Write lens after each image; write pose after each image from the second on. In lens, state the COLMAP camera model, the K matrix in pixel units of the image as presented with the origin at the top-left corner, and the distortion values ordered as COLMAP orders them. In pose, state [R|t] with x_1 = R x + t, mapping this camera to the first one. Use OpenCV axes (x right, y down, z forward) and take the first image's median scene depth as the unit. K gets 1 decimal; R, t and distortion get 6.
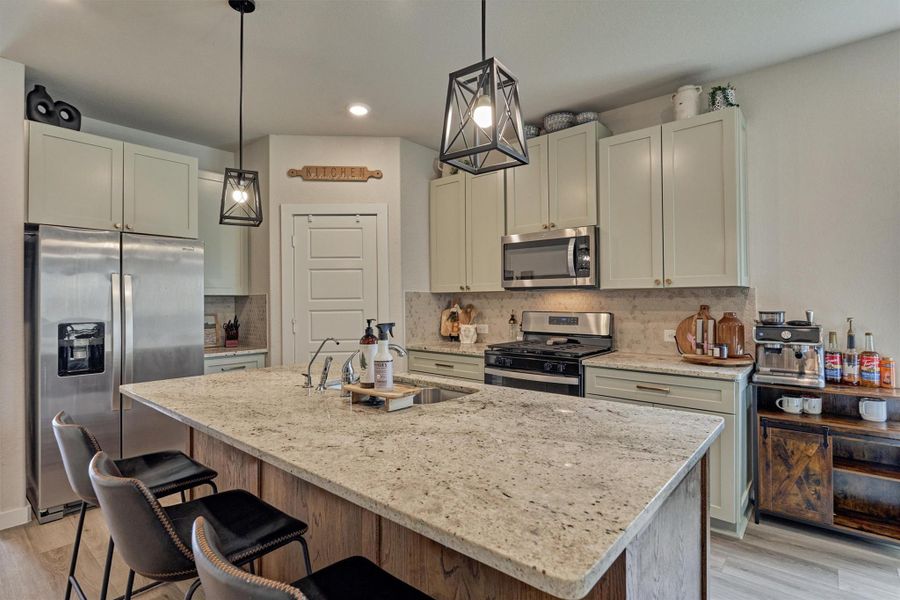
lens RADIAL K [[442.2, 0, 450.1], [0, 442.2, 295.7], [0, 0, 1]] dist [-0.004941, 0.000265]
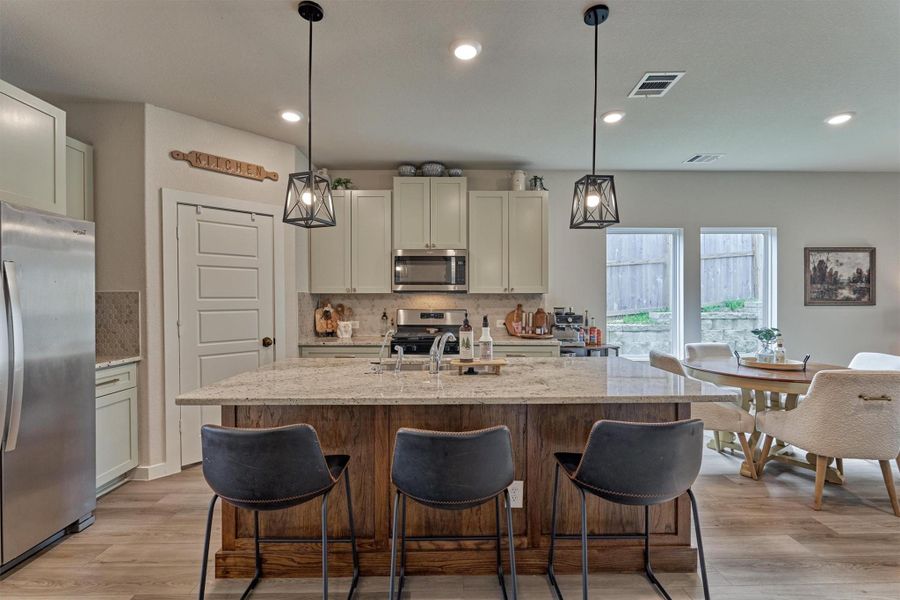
lens RADIAL K [[396.2, 0, 450.0], [0, 396.2, 300.0], [0, 0, 1]] dist [-0.002362, -0.000310]
pose [[0.752865, 0.007345, 0.658134, -0.566761], [-0.011073, 0.999938, 0.001508, 0.005917], [-0.658082, -0.008423, 0.752899, 0.051703]]
